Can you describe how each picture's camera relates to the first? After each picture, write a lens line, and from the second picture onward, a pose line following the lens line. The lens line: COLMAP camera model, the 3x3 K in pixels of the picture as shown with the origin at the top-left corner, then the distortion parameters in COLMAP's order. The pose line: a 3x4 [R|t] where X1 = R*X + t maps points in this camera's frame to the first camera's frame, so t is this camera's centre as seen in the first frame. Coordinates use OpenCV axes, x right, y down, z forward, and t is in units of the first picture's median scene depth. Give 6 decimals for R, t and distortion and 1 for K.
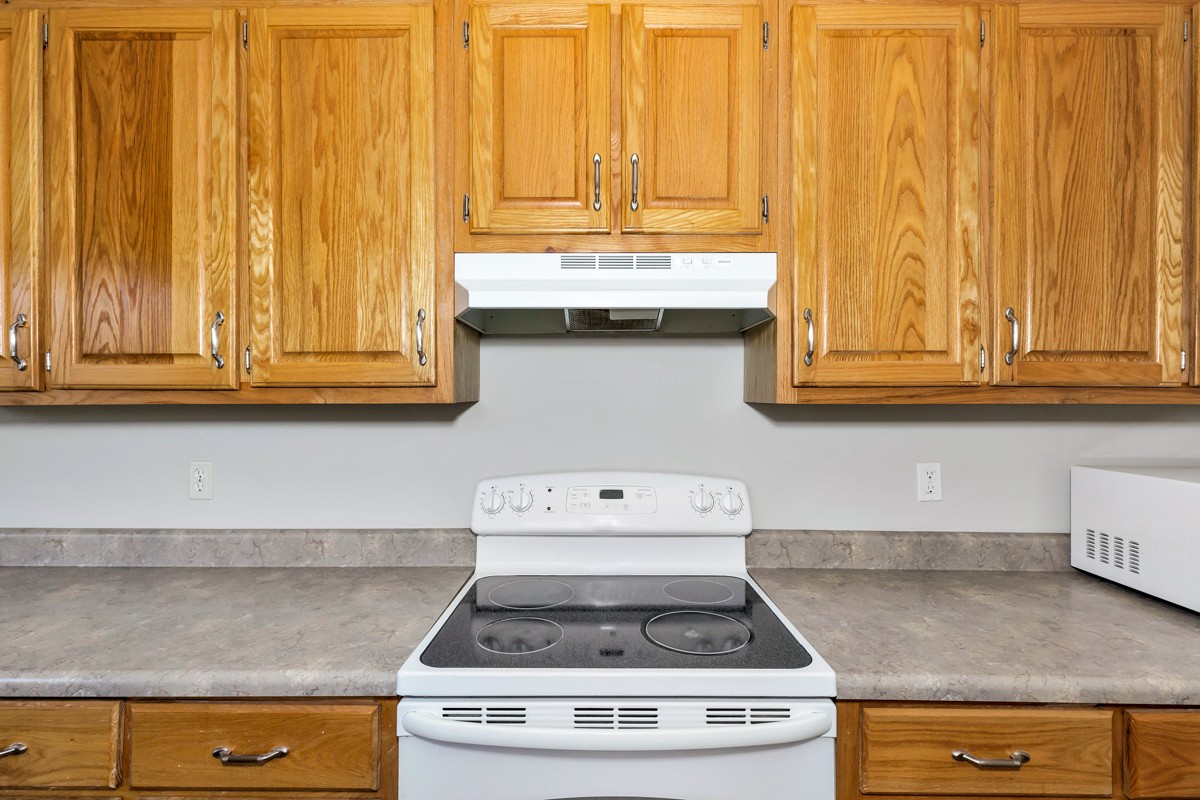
lens RADIAL K [[696.2, 0, 602.5], [0, 696.2, 395.3], [0, 0, 1]] dist [0.002109, -0.001049]
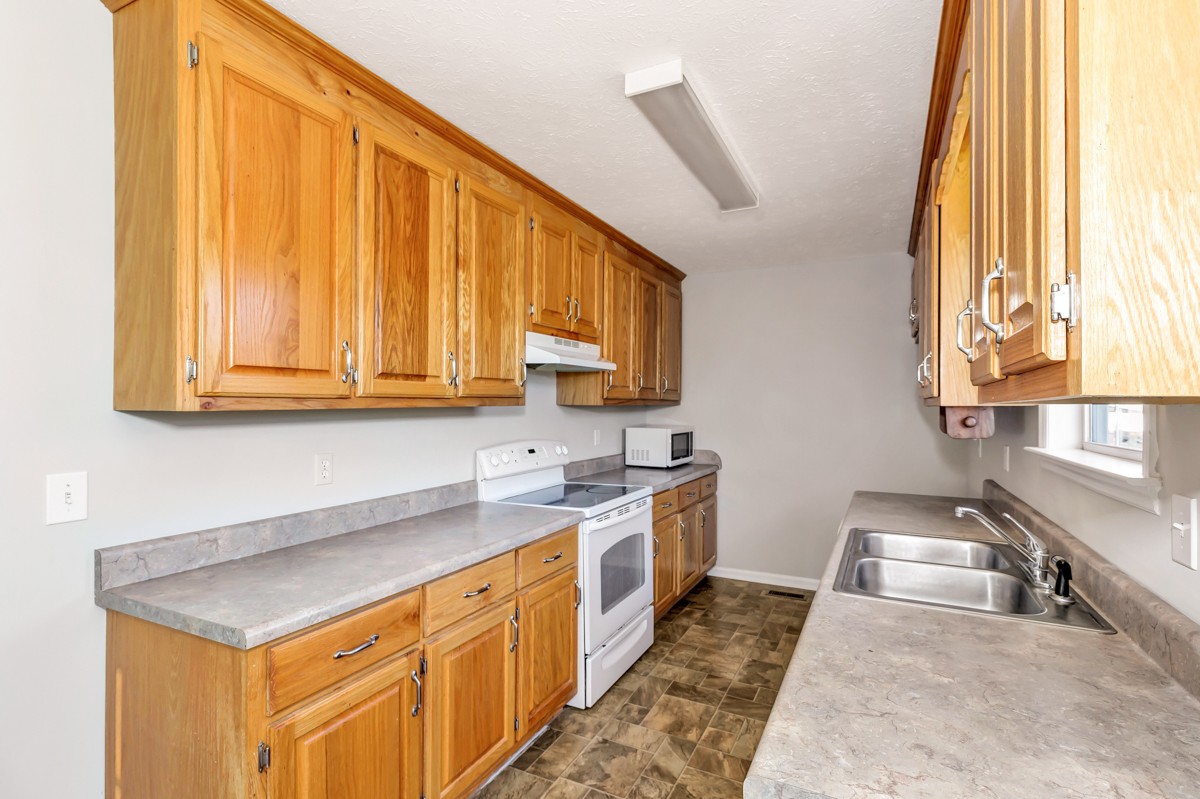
lens RADIAL K [[564.8, 0, 616.1], [0, 564.8, 393.9], [0, 0, 1]] dist [0.003687, -0.000724]
pose [[0.424249, 0.013603, 0.905443, -1.568907], [0.012038, 0.999714, -0.020660, 0.012460], [-0.905465, 0.019664, 0.423964, 0.083534]]
